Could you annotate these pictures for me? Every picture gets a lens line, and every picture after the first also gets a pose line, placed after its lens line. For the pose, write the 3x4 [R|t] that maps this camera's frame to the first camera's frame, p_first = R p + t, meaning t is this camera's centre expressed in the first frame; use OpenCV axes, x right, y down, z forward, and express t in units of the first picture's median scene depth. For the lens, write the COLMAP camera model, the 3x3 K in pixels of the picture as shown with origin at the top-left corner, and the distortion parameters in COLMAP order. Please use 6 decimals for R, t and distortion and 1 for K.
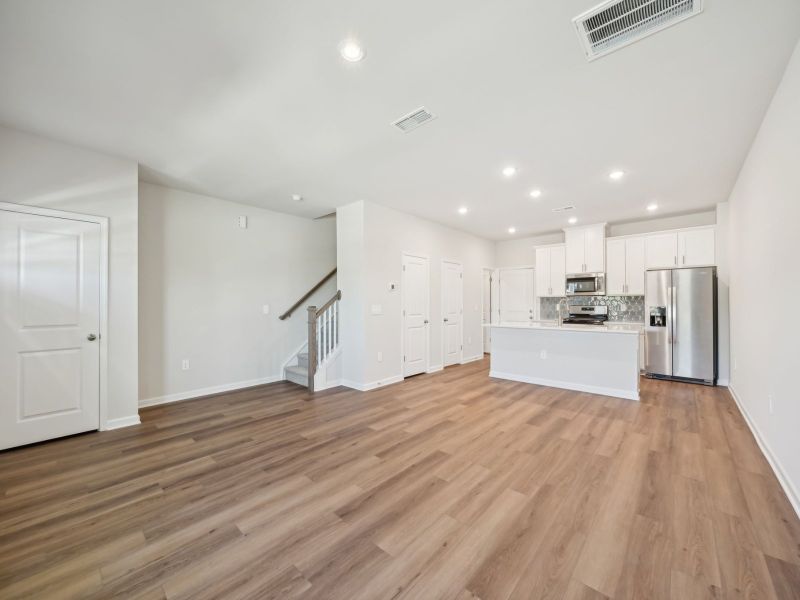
lens RADIAL K [[314.2, 0, 396.1], [0, 314.2, 299.9], [0, 0, 1]] dist [-0.001349, 0.000186]
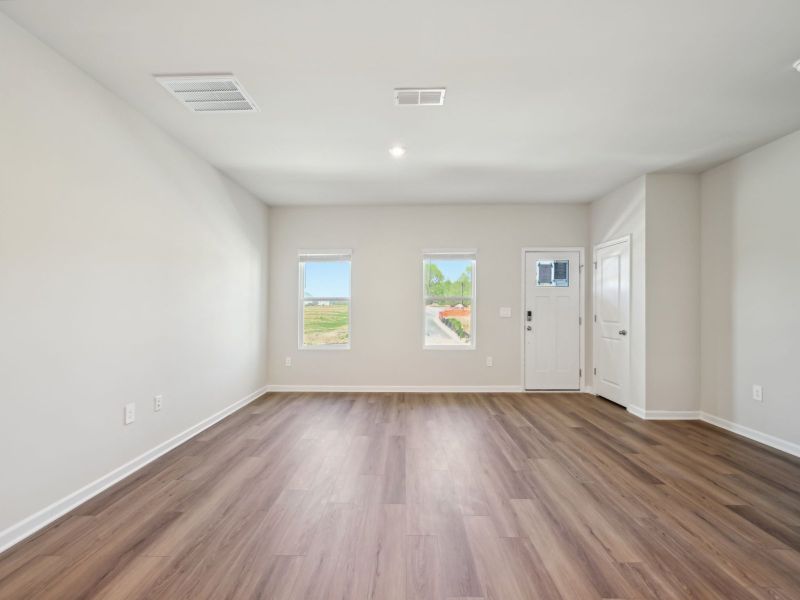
lens RADIAL K [[314.2, 0, 393.4], [0, 314.2, 303.5], [0, 0, 1]] dist [-0.001349, 0.000186]
pose [[-0.750380, -0.001858, -0.661004, 0.570549], [0.007704, 0.999904, -0.011556, 0.010184], [0.660962, -0.013764, -0.750294, 1.365181]]
